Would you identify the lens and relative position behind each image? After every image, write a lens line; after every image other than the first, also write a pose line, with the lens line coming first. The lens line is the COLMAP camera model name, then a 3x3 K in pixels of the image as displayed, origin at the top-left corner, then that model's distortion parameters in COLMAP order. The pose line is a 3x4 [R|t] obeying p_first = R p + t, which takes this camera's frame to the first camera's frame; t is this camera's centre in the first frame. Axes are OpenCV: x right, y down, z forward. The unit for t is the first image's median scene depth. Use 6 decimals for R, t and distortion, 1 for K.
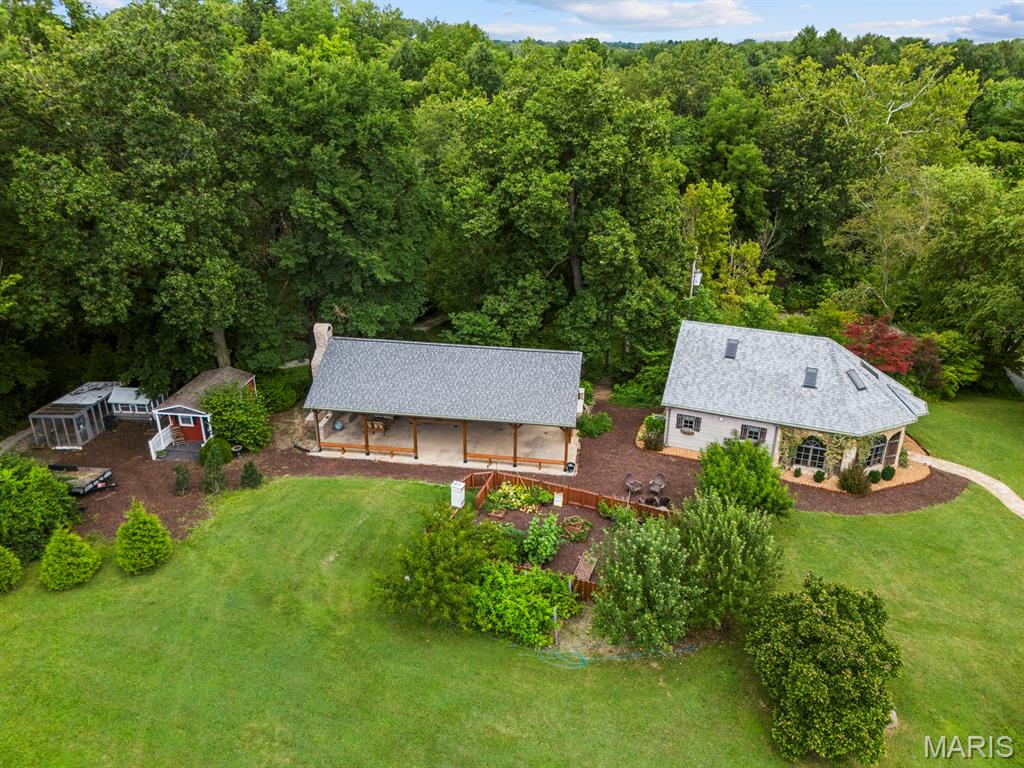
lens RADIAL K [[751.5, 0, 512.0], [0, 751.5, 384.0], [0, 0, 1]] dist [0.064425, -0.050865]
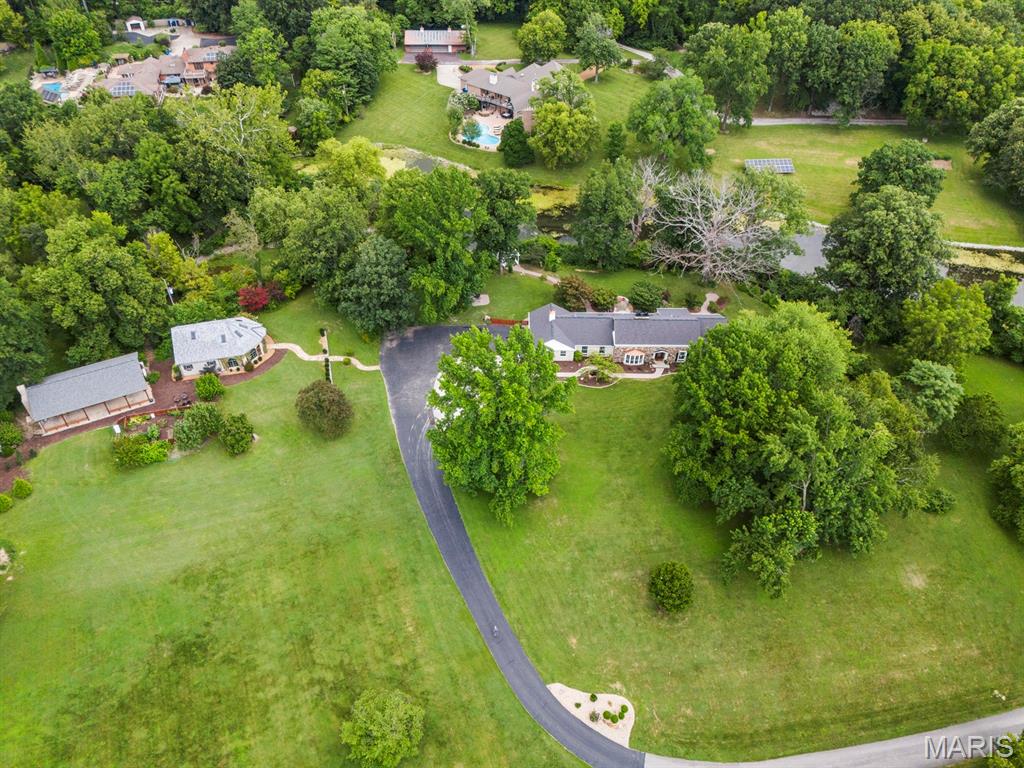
lens RADIAL K [[751.5, 0, 512.0], [0, 751.5, 384.0], [0, 0, 1]] dist [0.064425, -0.050865]
pose [[0.807798, -0.401708, 0.431384, -0.034764], [0.238465, 0.891977, 0.384073, -0.706080], [-0.539070, -0.207383, 0.816331, -2.006542]]
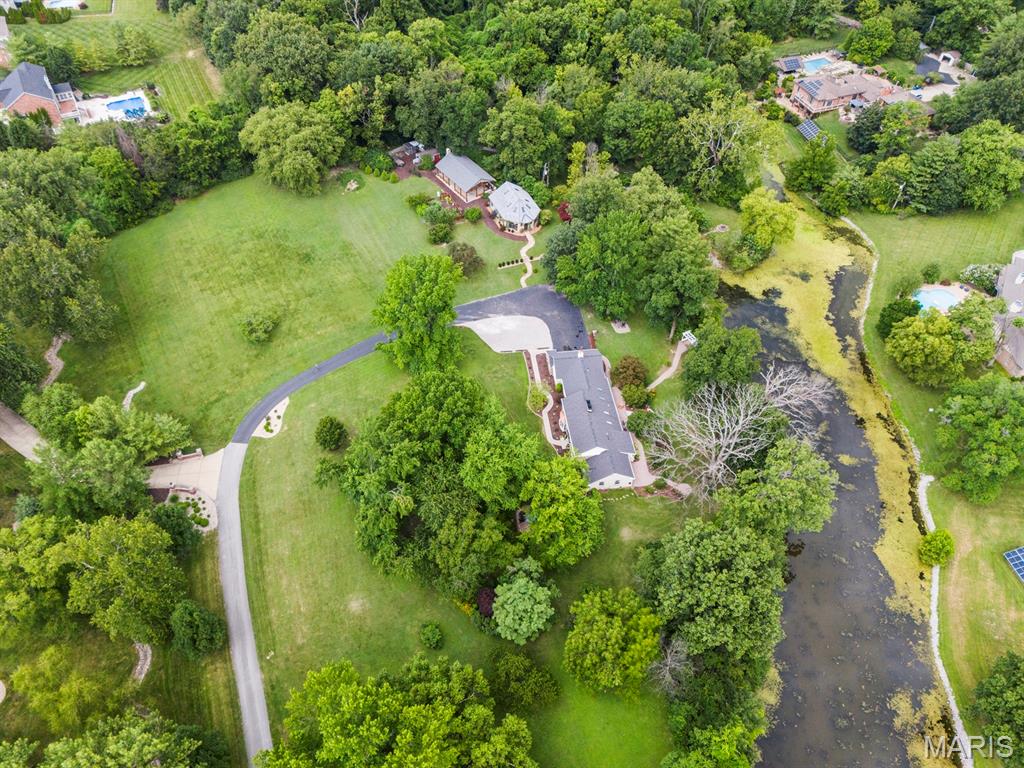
lens RADIAL K [[751.5, 0, 512.0], [0, 751.5, 384.0], [0, 0, 1]] dist [0.064425, -0.050865]
pose [[0.692078, 0.533375, -0.486353, 3.186173], [-0.302989, 0.826213, 0.474942, -1.275027], [0.655153, -0.181337, 0.733411, -2.501018]]
